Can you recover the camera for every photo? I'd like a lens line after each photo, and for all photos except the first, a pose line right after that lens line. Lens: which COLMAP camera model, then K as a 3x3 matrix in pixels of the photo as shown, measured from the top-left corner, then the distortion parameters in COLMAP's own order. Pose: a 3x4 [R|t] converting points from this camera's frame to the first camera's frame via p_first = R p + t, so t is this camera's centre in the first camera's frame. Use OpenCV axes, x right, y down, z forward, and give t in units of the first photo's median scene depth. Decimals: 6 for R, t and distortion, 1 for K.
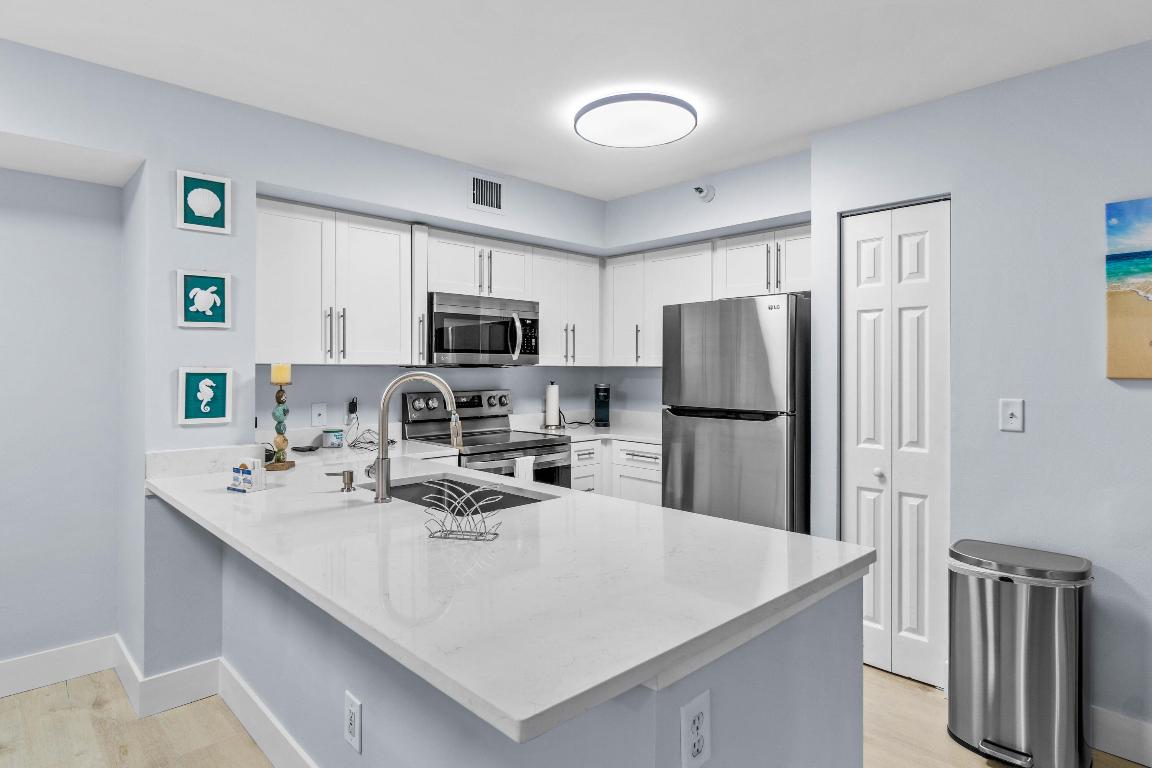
lens RADIAL K [[627.4, 0, 576.3], [0, 627.4, 362.0], [0, 0, 1]] dist [0.001504, -0.002366]
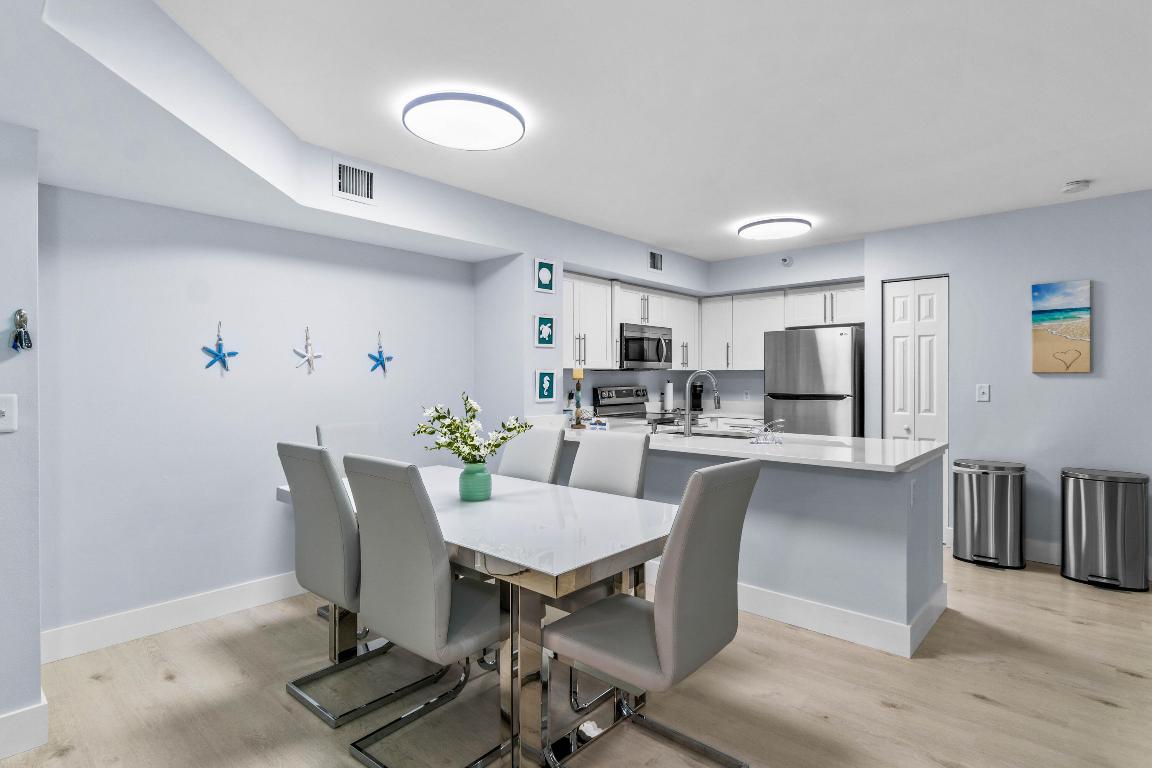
lens RADIAL K [[575.2, 0, 570.9], [0, 575.2, 378.0], [0, 0, 1]] dist [-0.004680, 0.000646]
pose [[0.997895, -0.004412, 0.064701, -0.577227], [0.003583, 0.999910, 0.012933, 0.010610], [-0.064752, -0.012674, 0.997821, -0.568982]]
